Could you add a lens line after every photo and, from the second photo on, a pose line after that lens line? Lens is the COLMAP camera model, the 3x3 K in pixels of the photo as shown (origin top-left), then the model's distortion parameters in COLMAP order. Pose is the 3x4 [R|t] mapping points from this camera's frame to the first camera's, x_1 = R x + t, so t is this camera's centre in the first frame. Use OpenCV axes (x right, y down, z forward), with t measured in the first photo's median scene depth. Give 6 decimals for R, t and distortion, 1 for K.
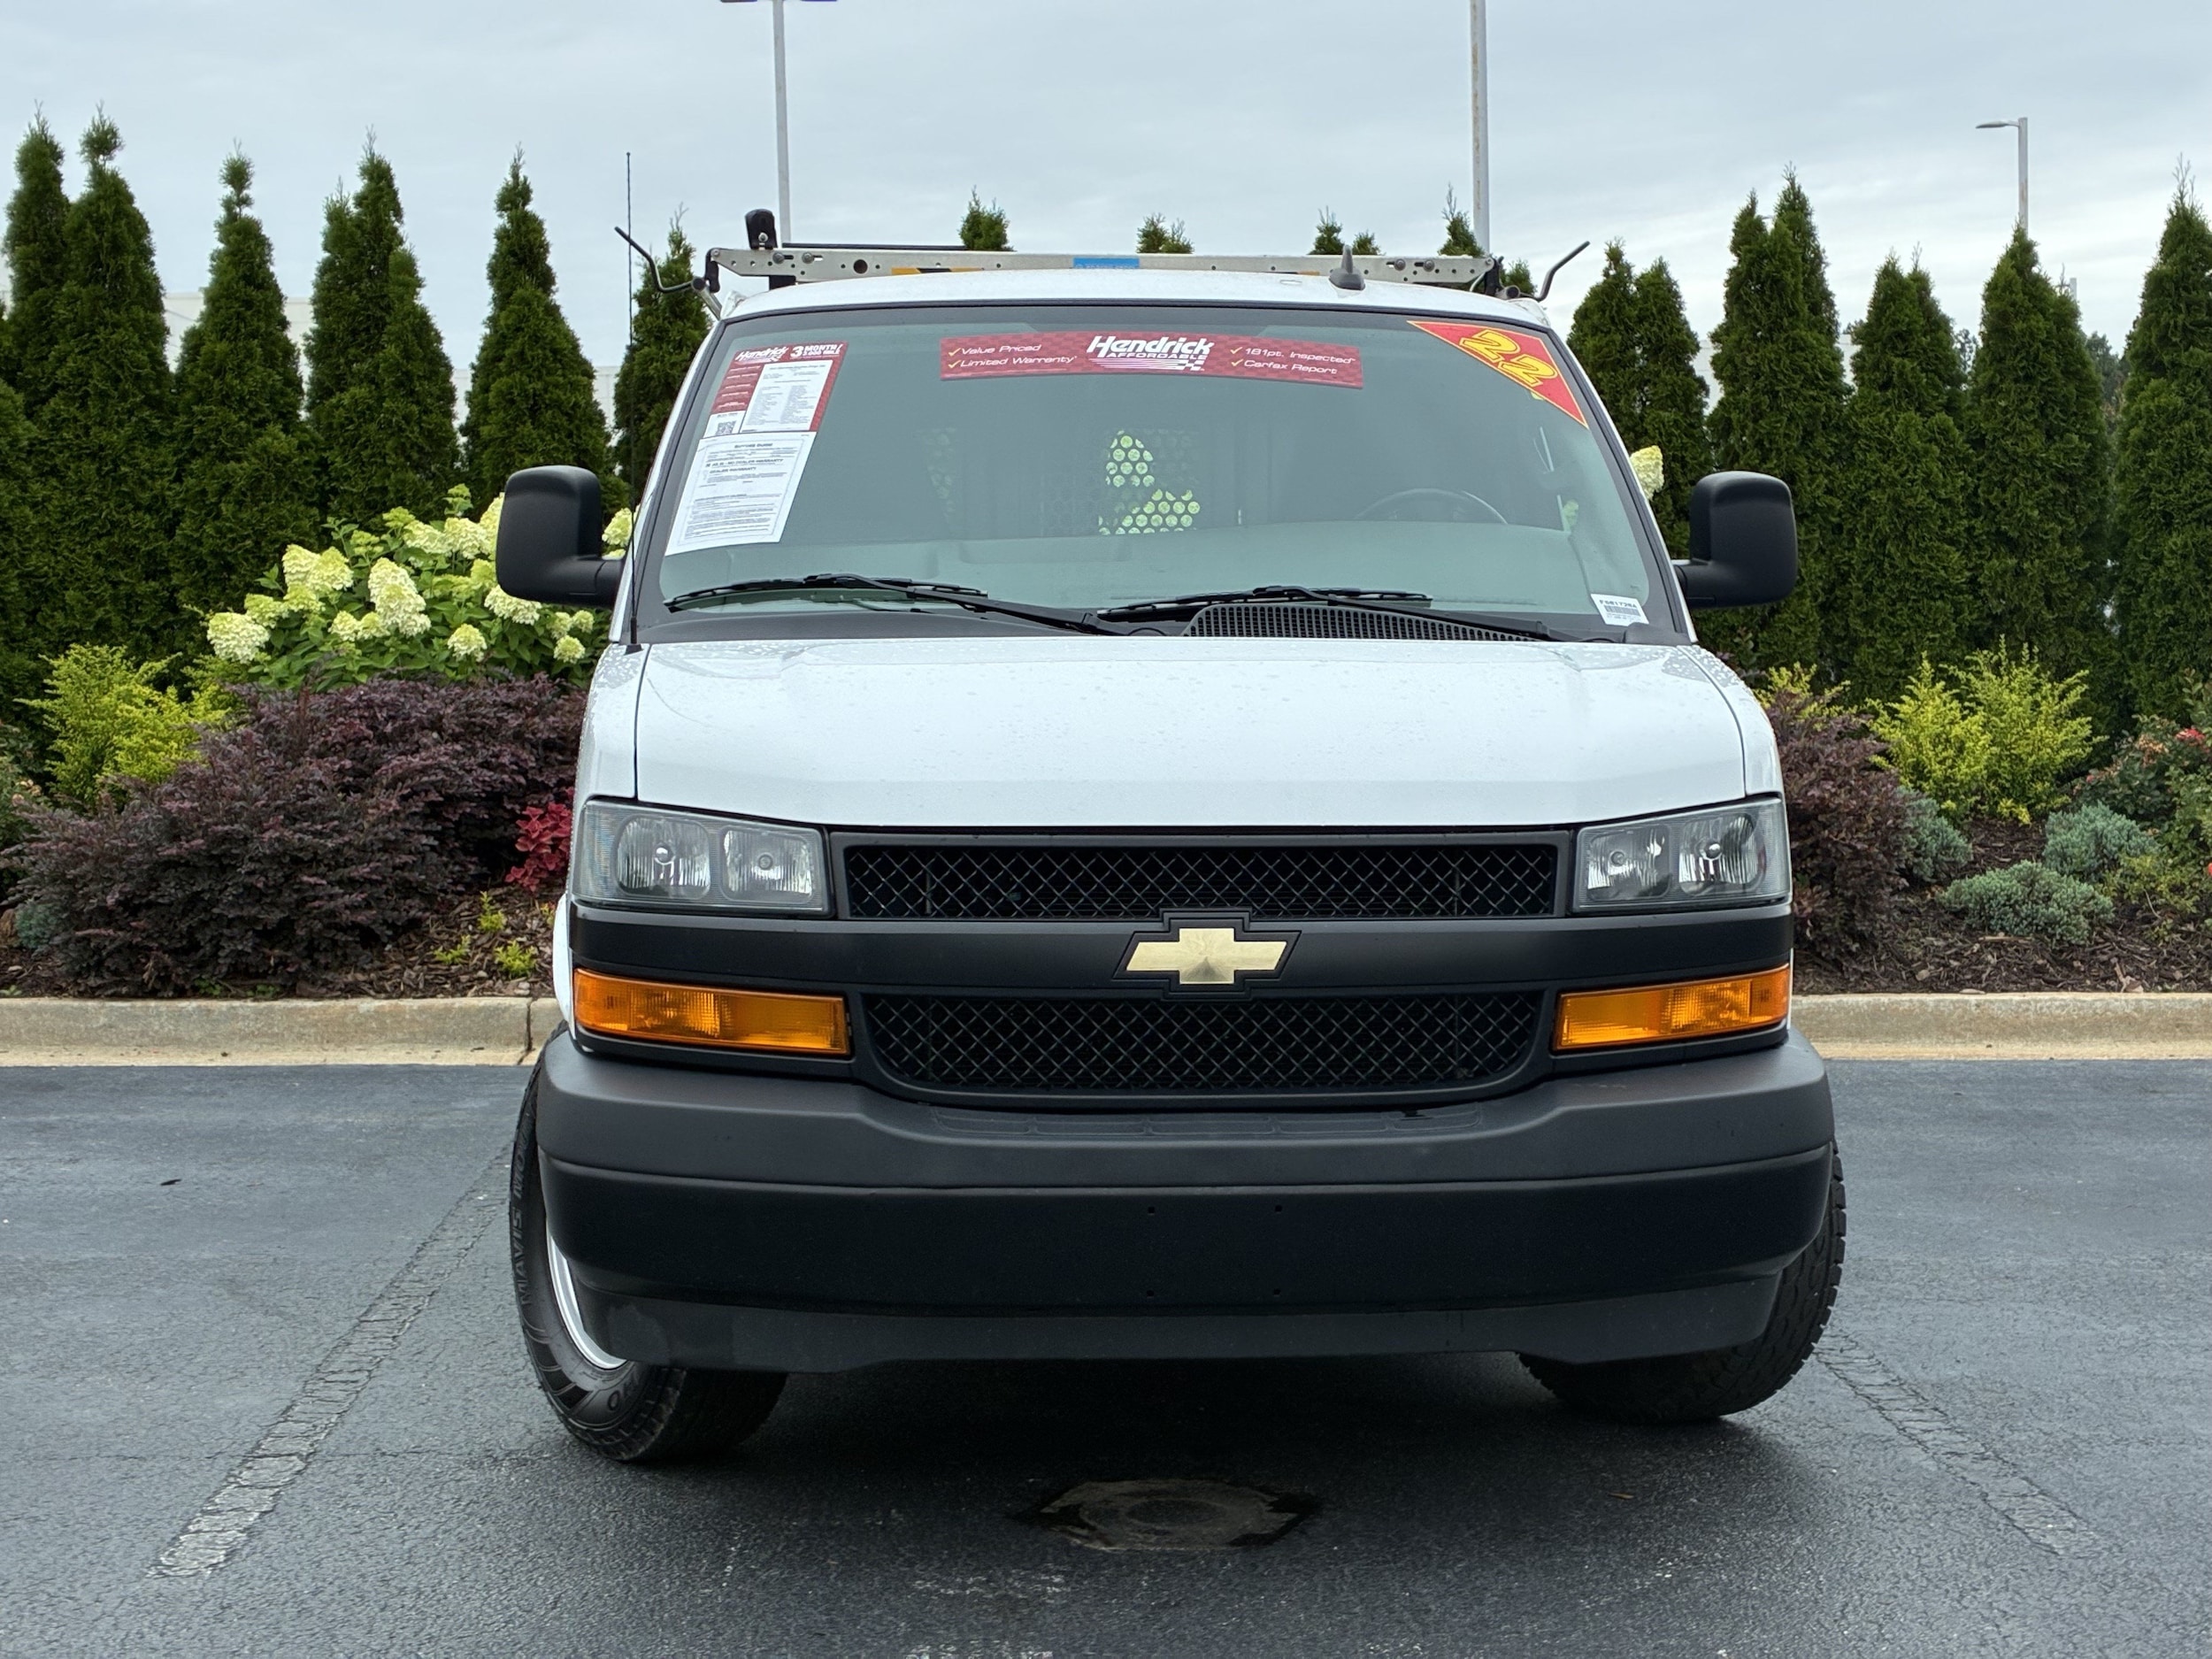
lens RADIAL K [[3230.6, 0, 1106.0], [0, 3230.6, 829.5], [0, 0, 1]] dist [0.061608, 0.024670]
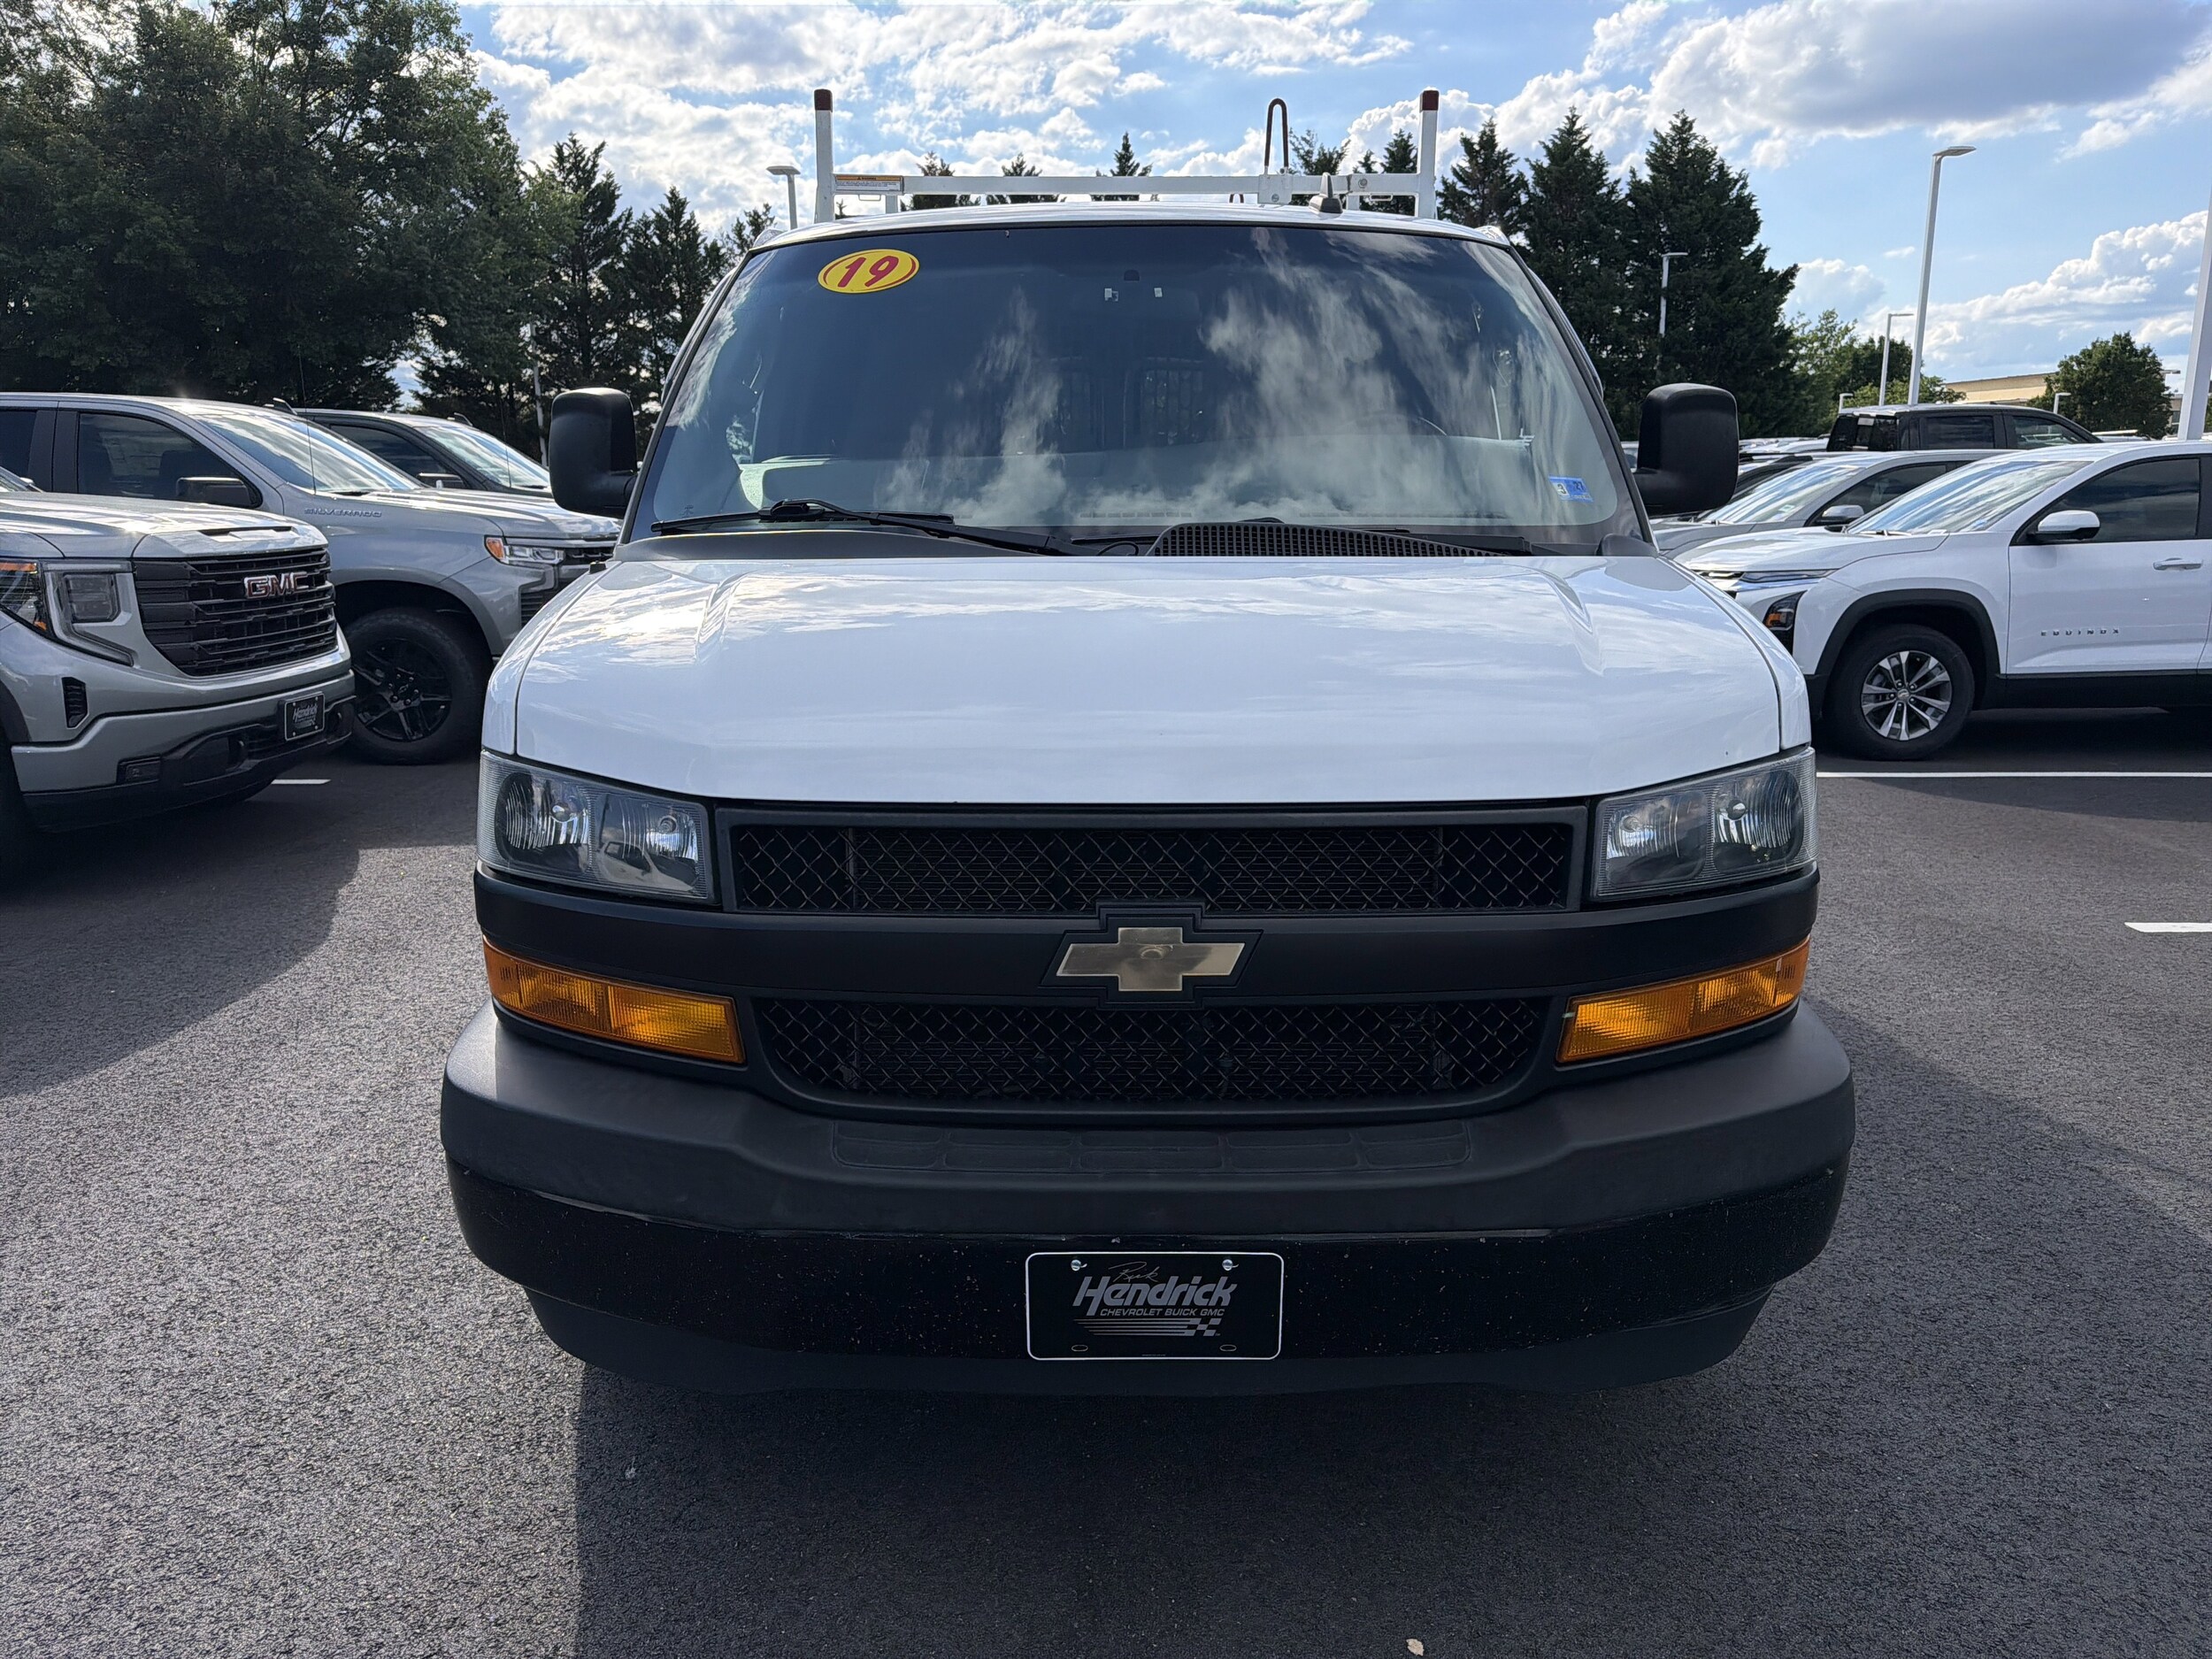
lens RADIAL K [[1675.0, 0, 1054.0], [0, 1675.0, 833.4], [0, 0, 1]] dist [-0.000366, 0.014294]
pose [[0.997601, 0.005457, -0.069012, 0.035575], [0.004225, 0.990231, 0.139372, -0.054163], [0.069098, -0.139329, 0.987832, 0.563496]]
